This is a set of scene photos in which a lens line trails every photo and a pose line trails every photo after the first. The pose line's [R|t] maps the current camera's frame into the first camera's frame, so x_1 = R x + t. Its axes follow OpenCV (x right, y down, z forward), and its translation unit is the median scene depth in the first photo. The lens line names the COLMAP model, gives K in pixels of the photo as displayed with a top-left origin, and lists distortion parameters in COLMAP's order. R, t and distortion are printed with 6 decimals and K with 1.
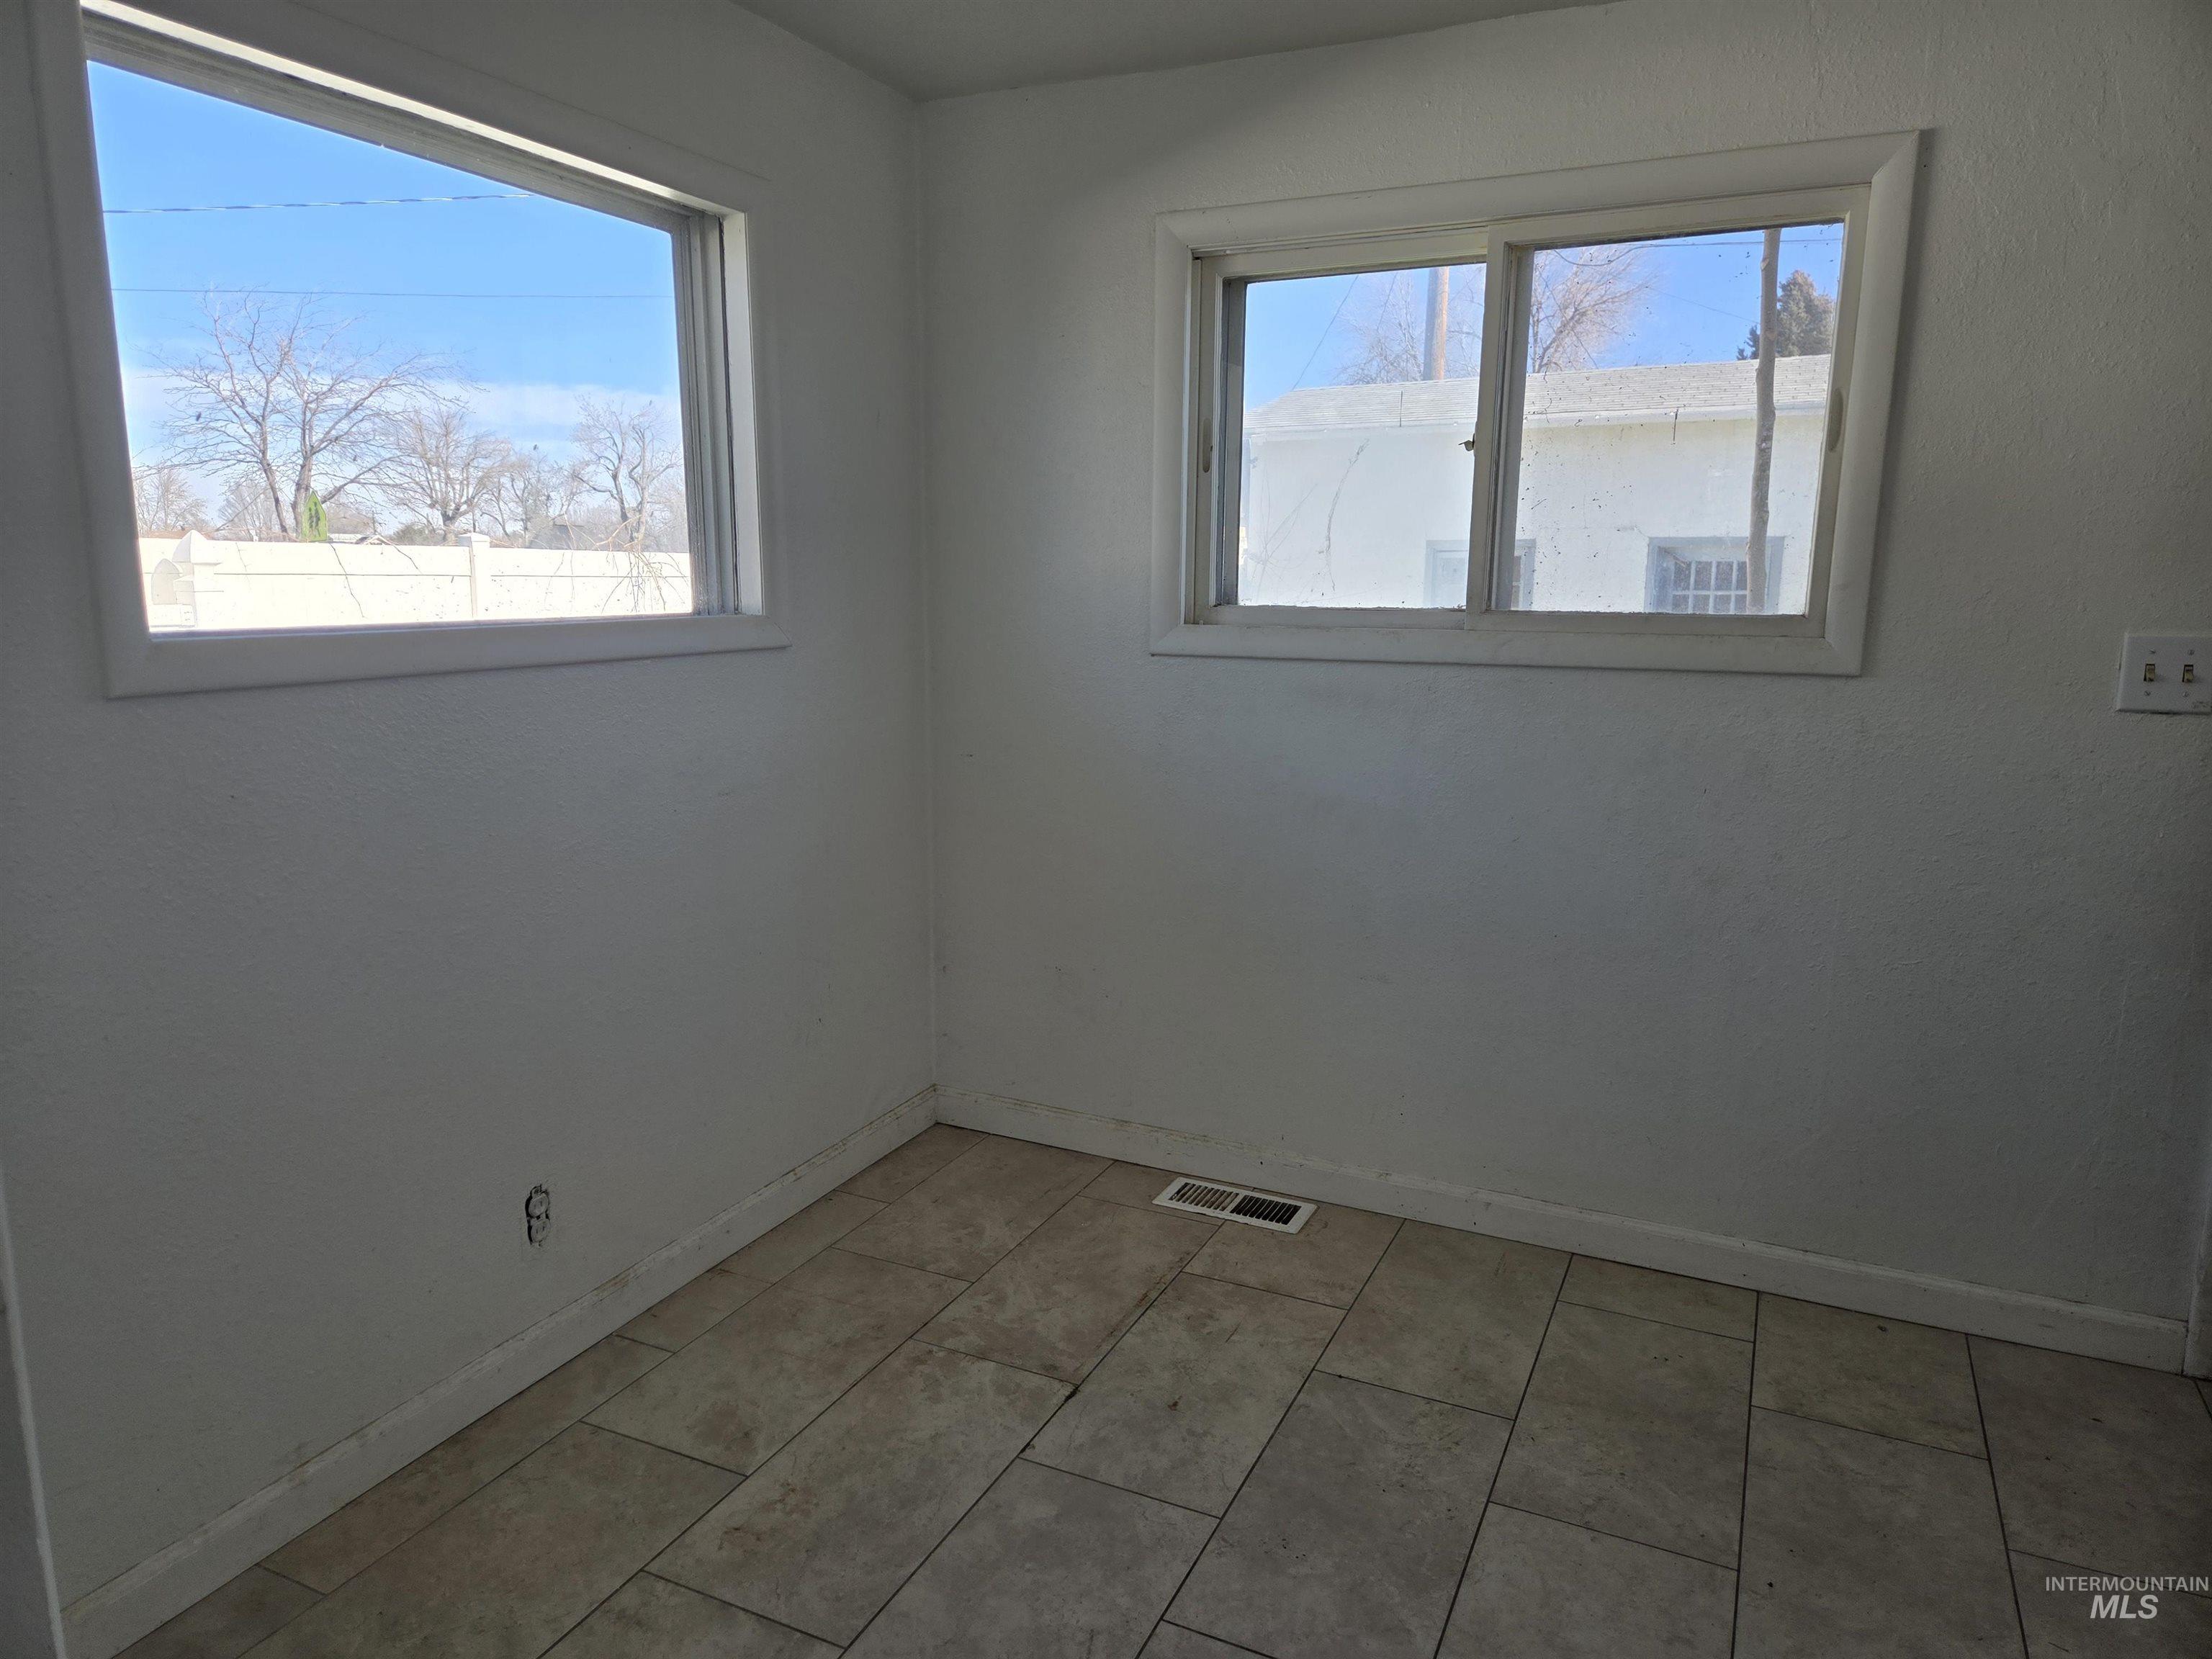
lens RADIAL K [[1475.6, 0, 1102.0], [0, 1475.6, 819.2], [0, 0, 1]] dist [0.083588, -0.072951]
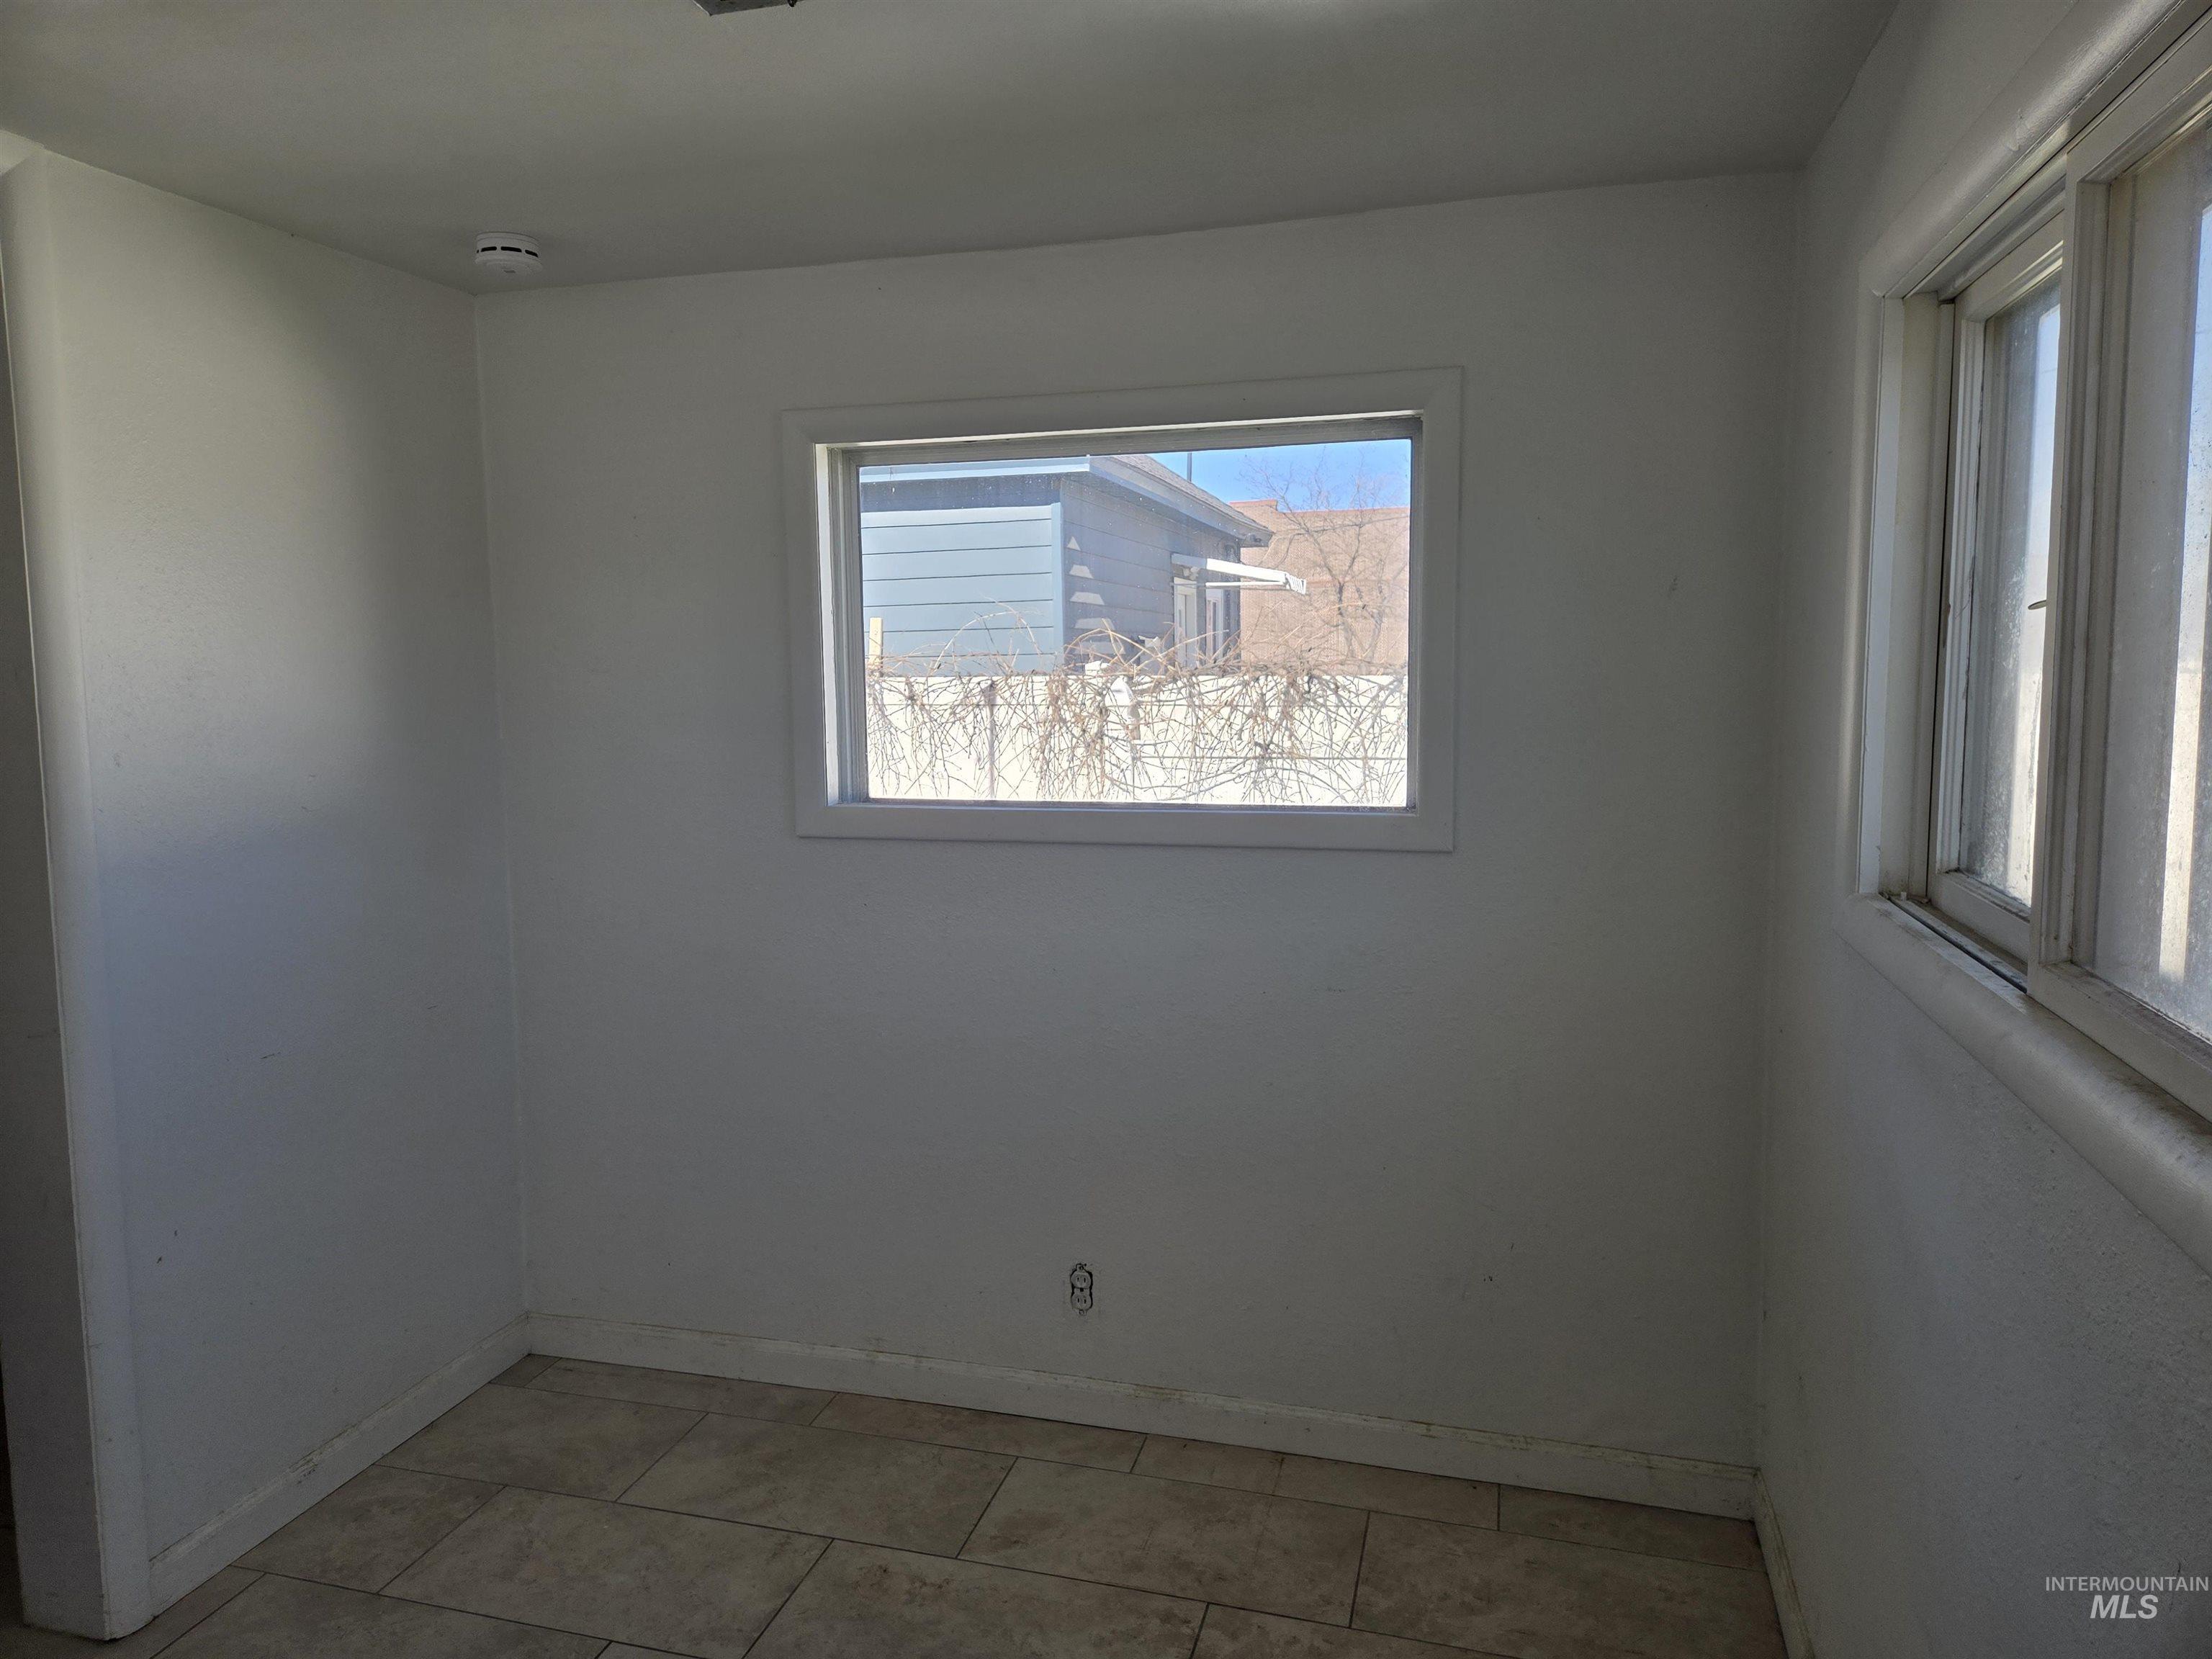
lens RADIAL K [[1475.6, 0, 1102.0], [0, 1475.6, 819.2], [0, 0, 1]] dist [0.083588, -0.072951]
pose [[0.151770, 0.087361, -0.984548, 0.787495], [-0.156015, 0.985717, 0.063415, -0.191871], [0.976025, 0.143979, 0.163232, 0.766368]]
